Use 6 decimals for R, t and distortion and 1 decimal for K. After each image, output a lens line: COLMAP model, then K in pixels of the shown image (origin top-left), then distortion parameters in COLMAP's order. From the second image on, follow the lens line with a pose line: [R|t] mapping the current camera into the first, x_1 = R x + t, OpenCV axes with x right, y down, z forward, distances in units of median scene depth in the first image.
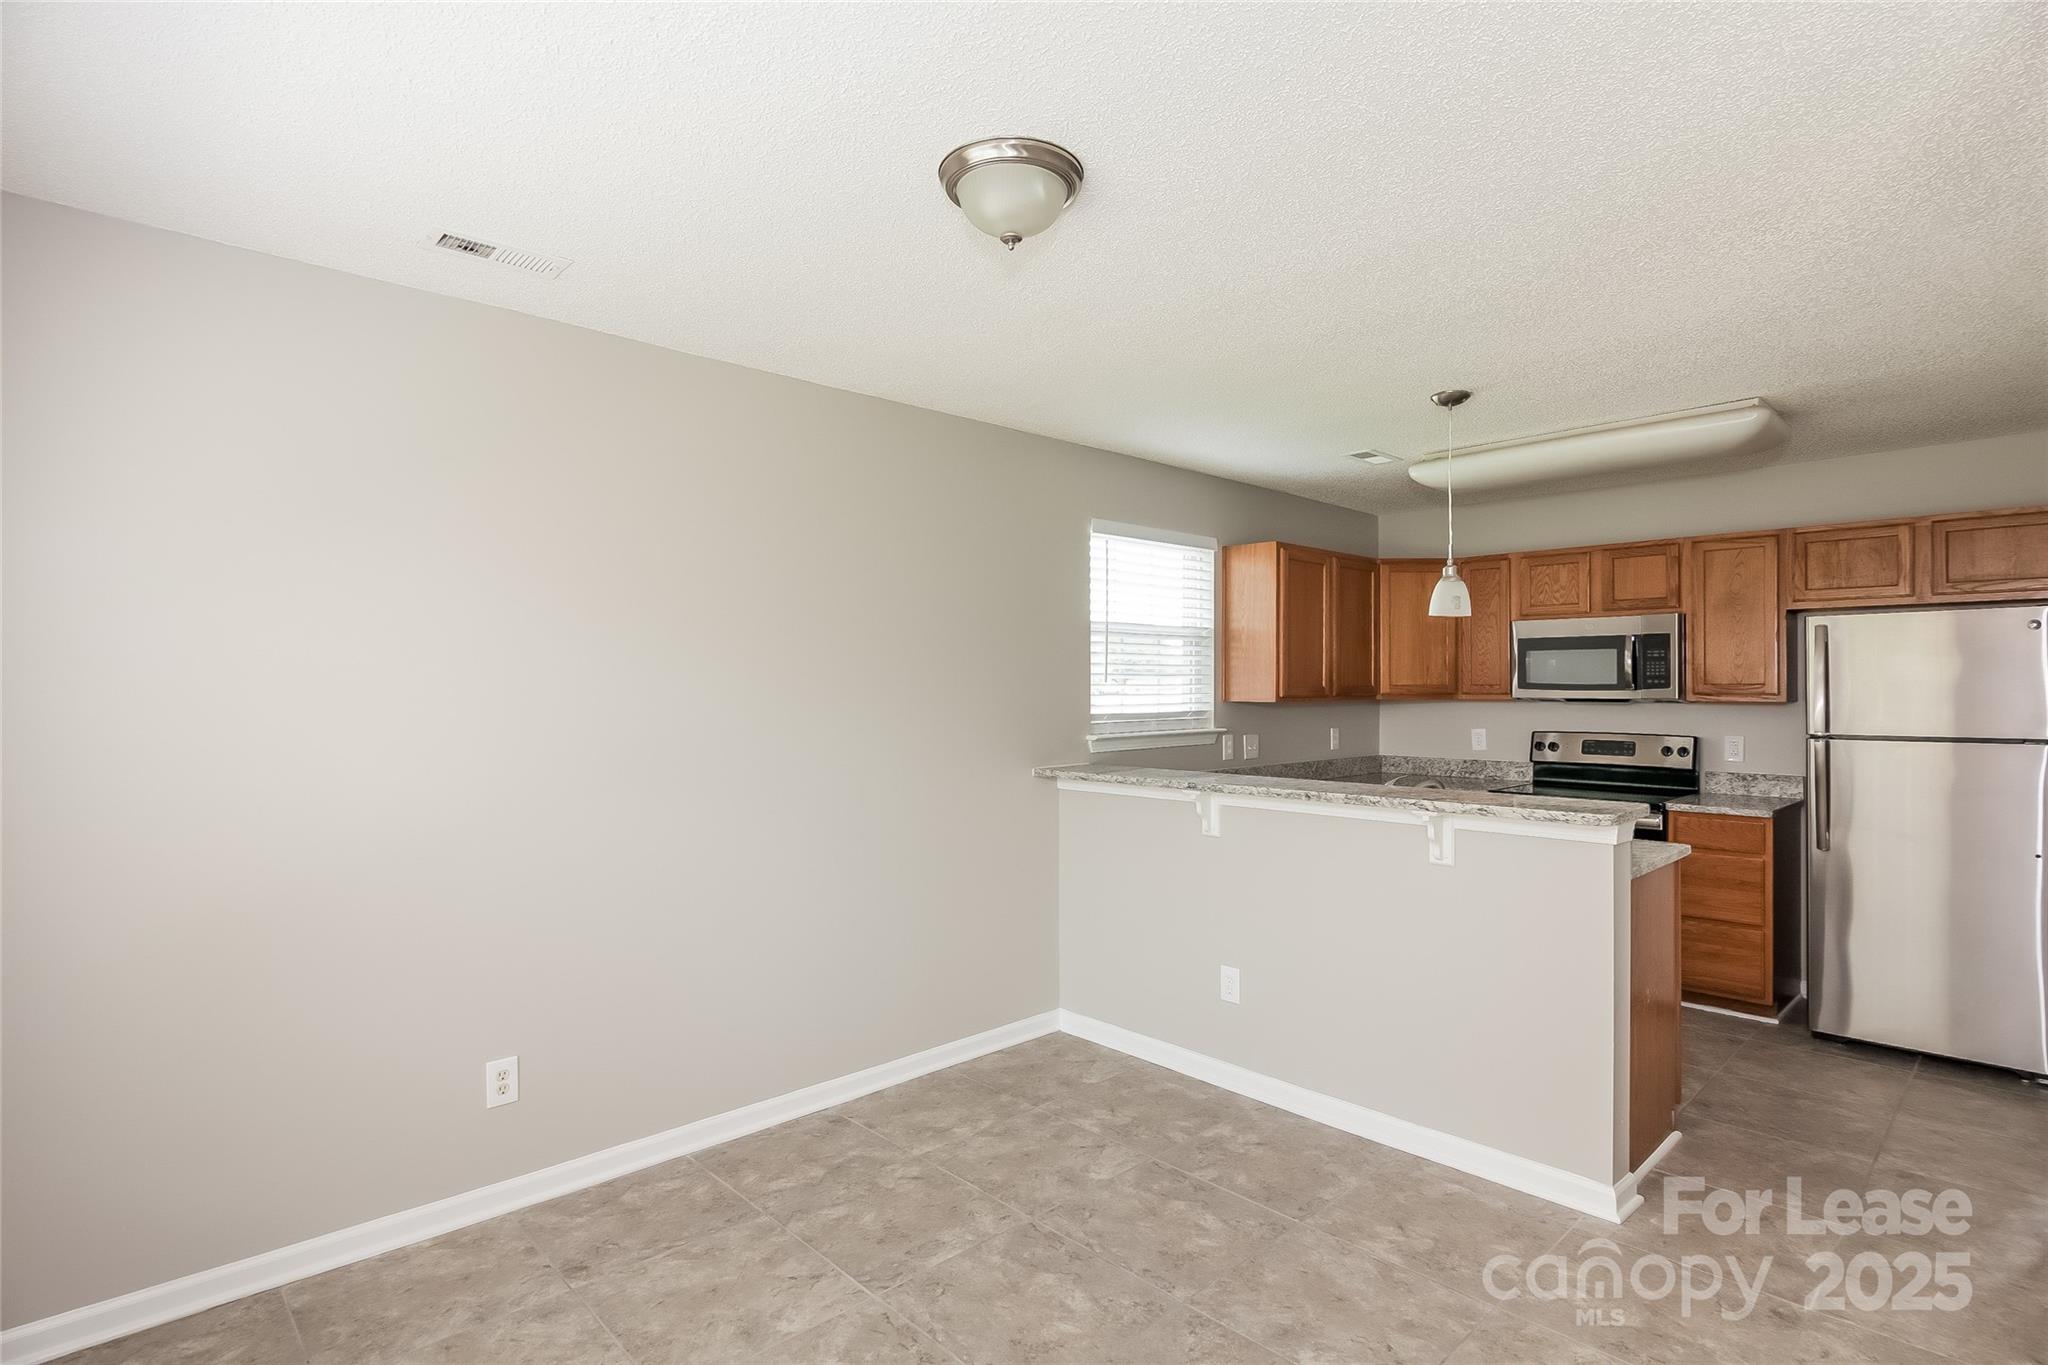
lens RADIAL K [[995.4, 0, 1039.6], [0, 995.4, 686.5], [0, 0, 1]] dist [-0.004594, -0.000489]
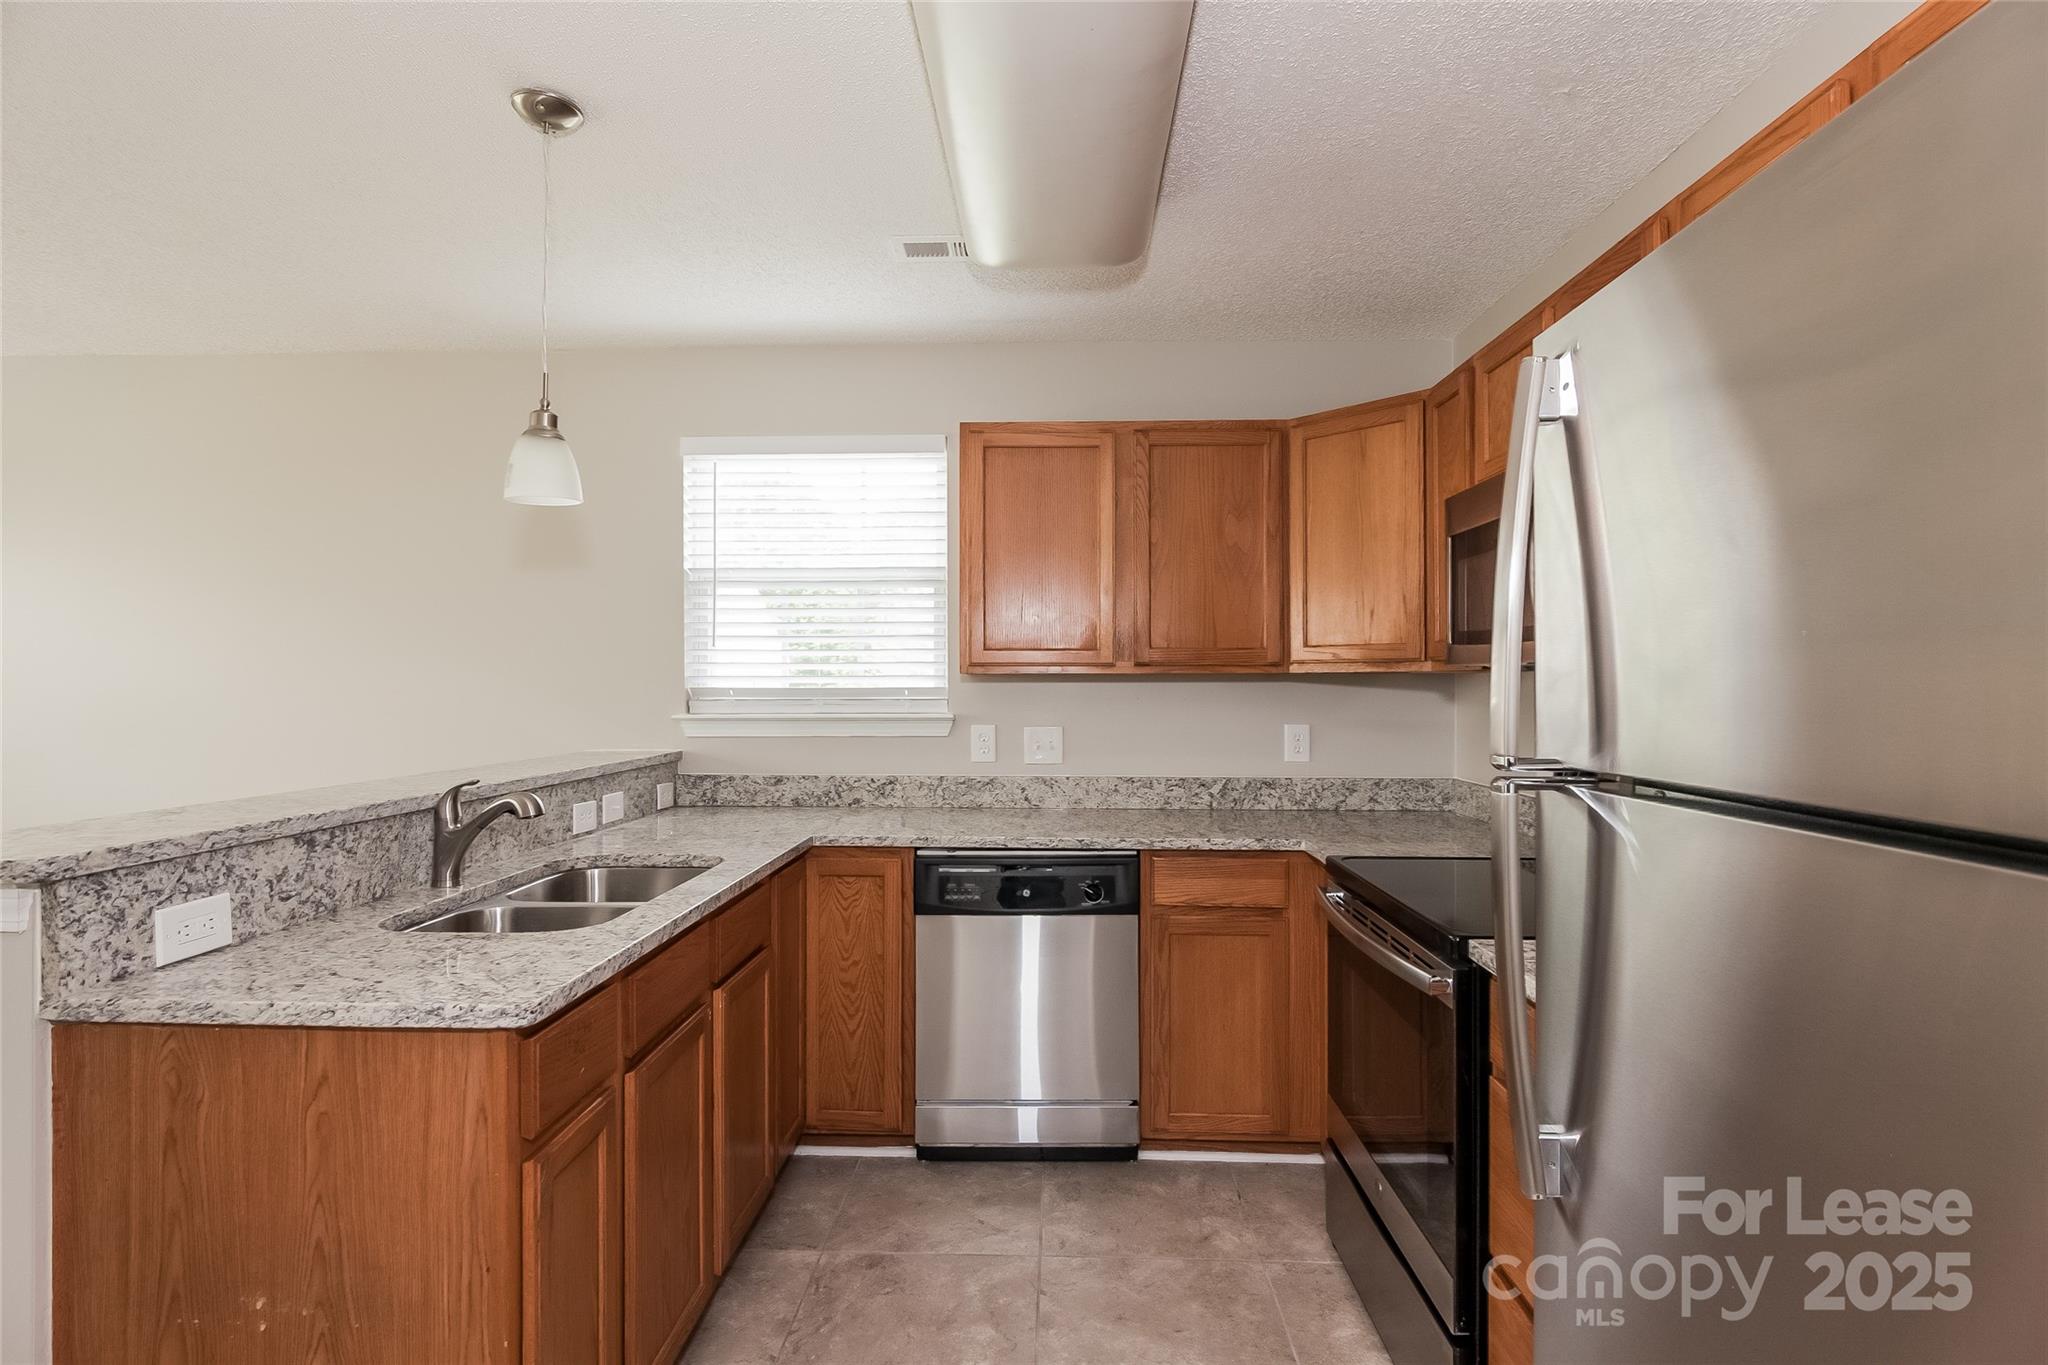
lens RADIAL K [[995.4, 0, 1009.1], [0, 995.4, 672.7], [0, 0, 1]] dist [-0.004594, -0.000489]
pose [[0.697827, -0.005634, -0.716244, 0.731090], [-0.000591, 0.999964, -0.008442, 0.020890], [0.716266, 0.006315, 0.697798, 0.586170]]
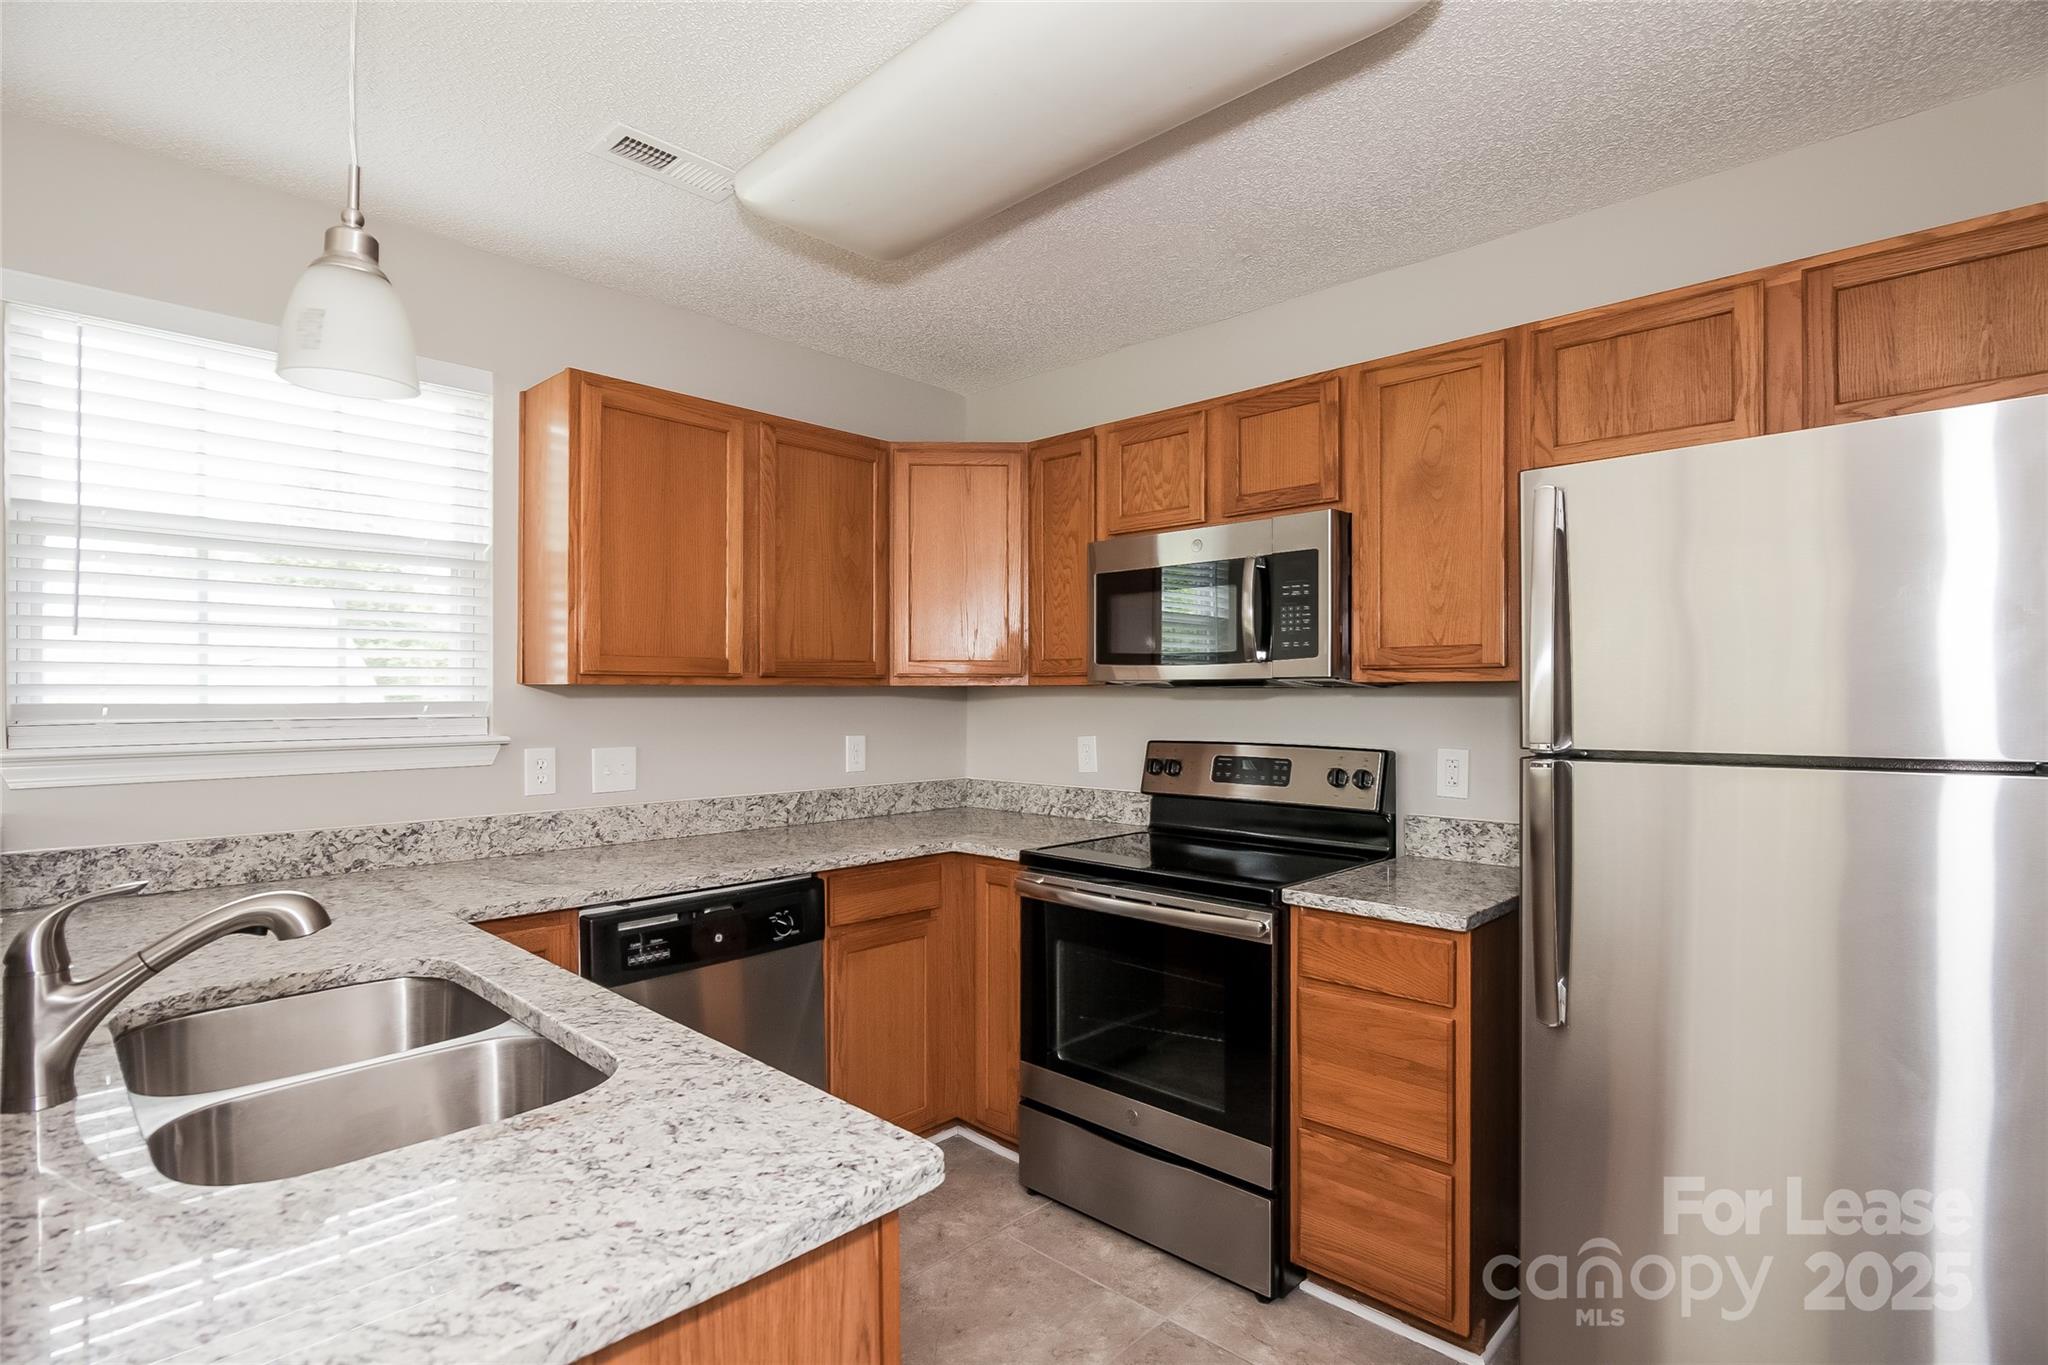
lens RADIAL K [[995.4, 0, 1024.6], [0, 995.4, 697.3], [0, 0, 1]] dist [-0.004594, -0.000489]
pose [[0.998809, 0.001723, 0.048764, 0.454323], [-0.001871, 0.999994, 0.002980, 0.021063], [-0.048758, -0.003068, 0.998806, 0.490549]]
